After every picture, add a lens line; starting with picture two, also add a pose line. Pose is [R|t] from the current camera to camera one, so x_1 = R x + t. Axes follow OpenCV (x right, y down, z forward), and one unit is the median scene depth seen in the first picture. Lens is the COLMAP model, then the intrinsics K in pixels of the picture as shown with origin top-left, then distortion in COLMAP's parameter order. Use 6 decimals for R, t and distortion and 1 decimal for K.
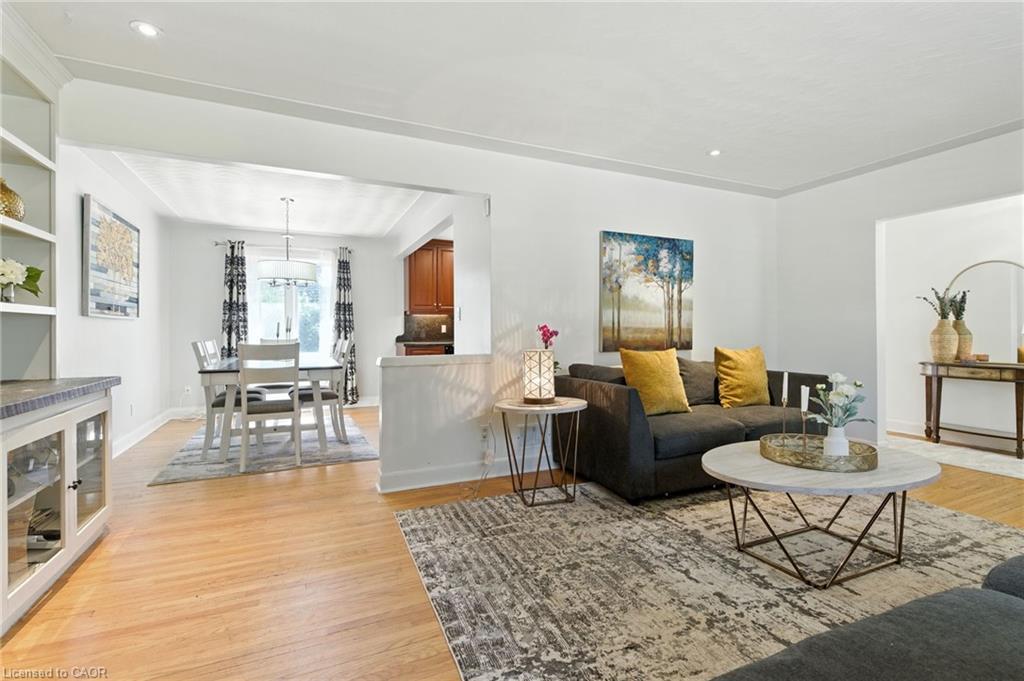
lens RADIAL K [[470.8, 0, 505.4], [0, 470.8, 335.6], [0, 0, 1]] dist [0.004846, -0.001390]
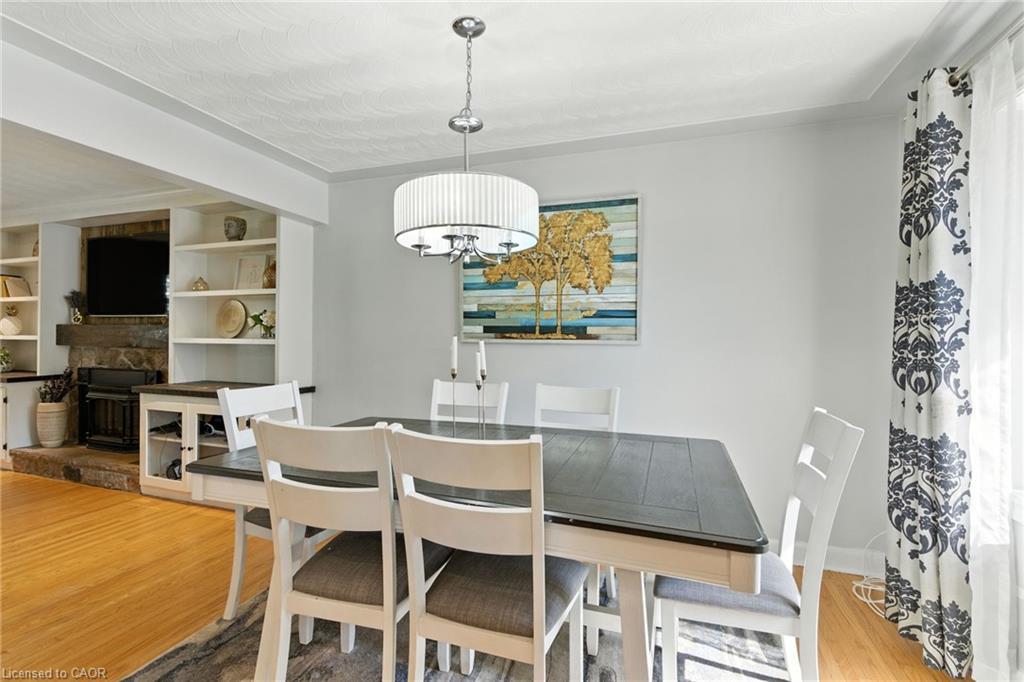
lens RADIAL K [[470.8, 0, 511.3], [0, 470.8, 336.8], [0, 0, 1]] dist [0.004846, -0.001390]
pose [[-0.690606, -0.013445, -0.723107, -0.279721], [-0.016102, 0.999865, -0.003213, -0.048911], [0.723052, 0.009425, -0.690729, 1.662674]]
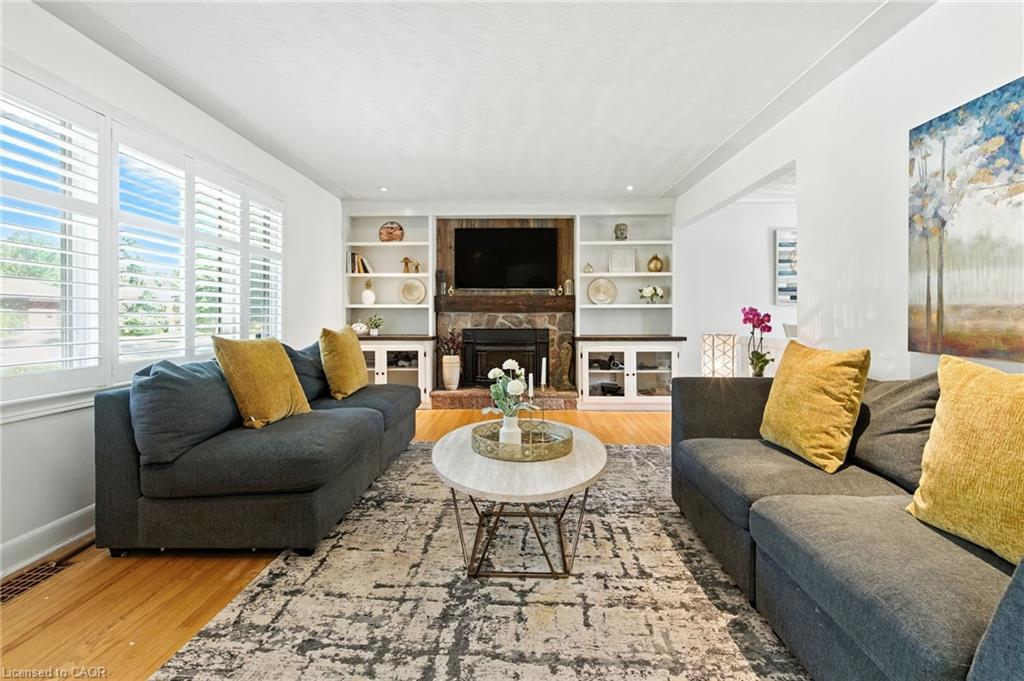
lens RADIAL K [[470.8, 0, 512.7], [0, 470.8, 322.0], [0, 0, 1]] dist [0.004846, -0.001390]
pose [[-0.431155, 0.015032, -0.902153, 0.945378], [-0.003176, 0.999830, 0.018178, -0.008737], [0.902272, 0.010702, -0.431033, 0.859500]]
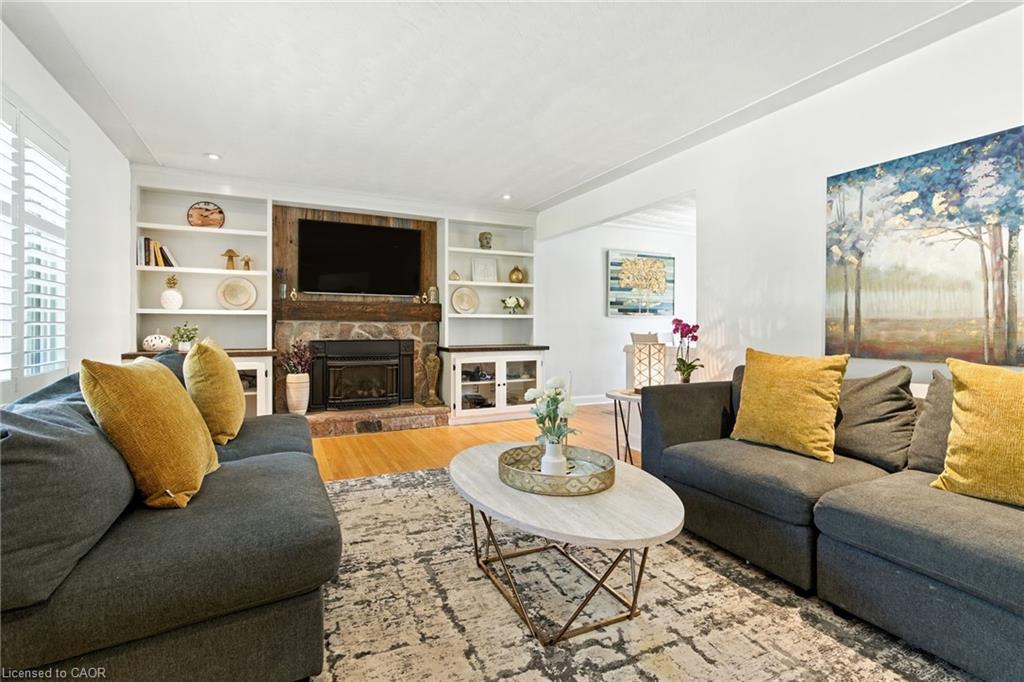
lens RADIAL K [[470.8, 0, 507.5], [0, 470.8, 331.6], [0, 0, 1]] dist [0.004846, -0.001390]
pose [[0.024634, 0.015969, -0.999569, 0.919978], [-0.008731, 0.999838, 0.015758, -0.007283], [0.999658, 0.008339, 0.024769, 0.546956]]
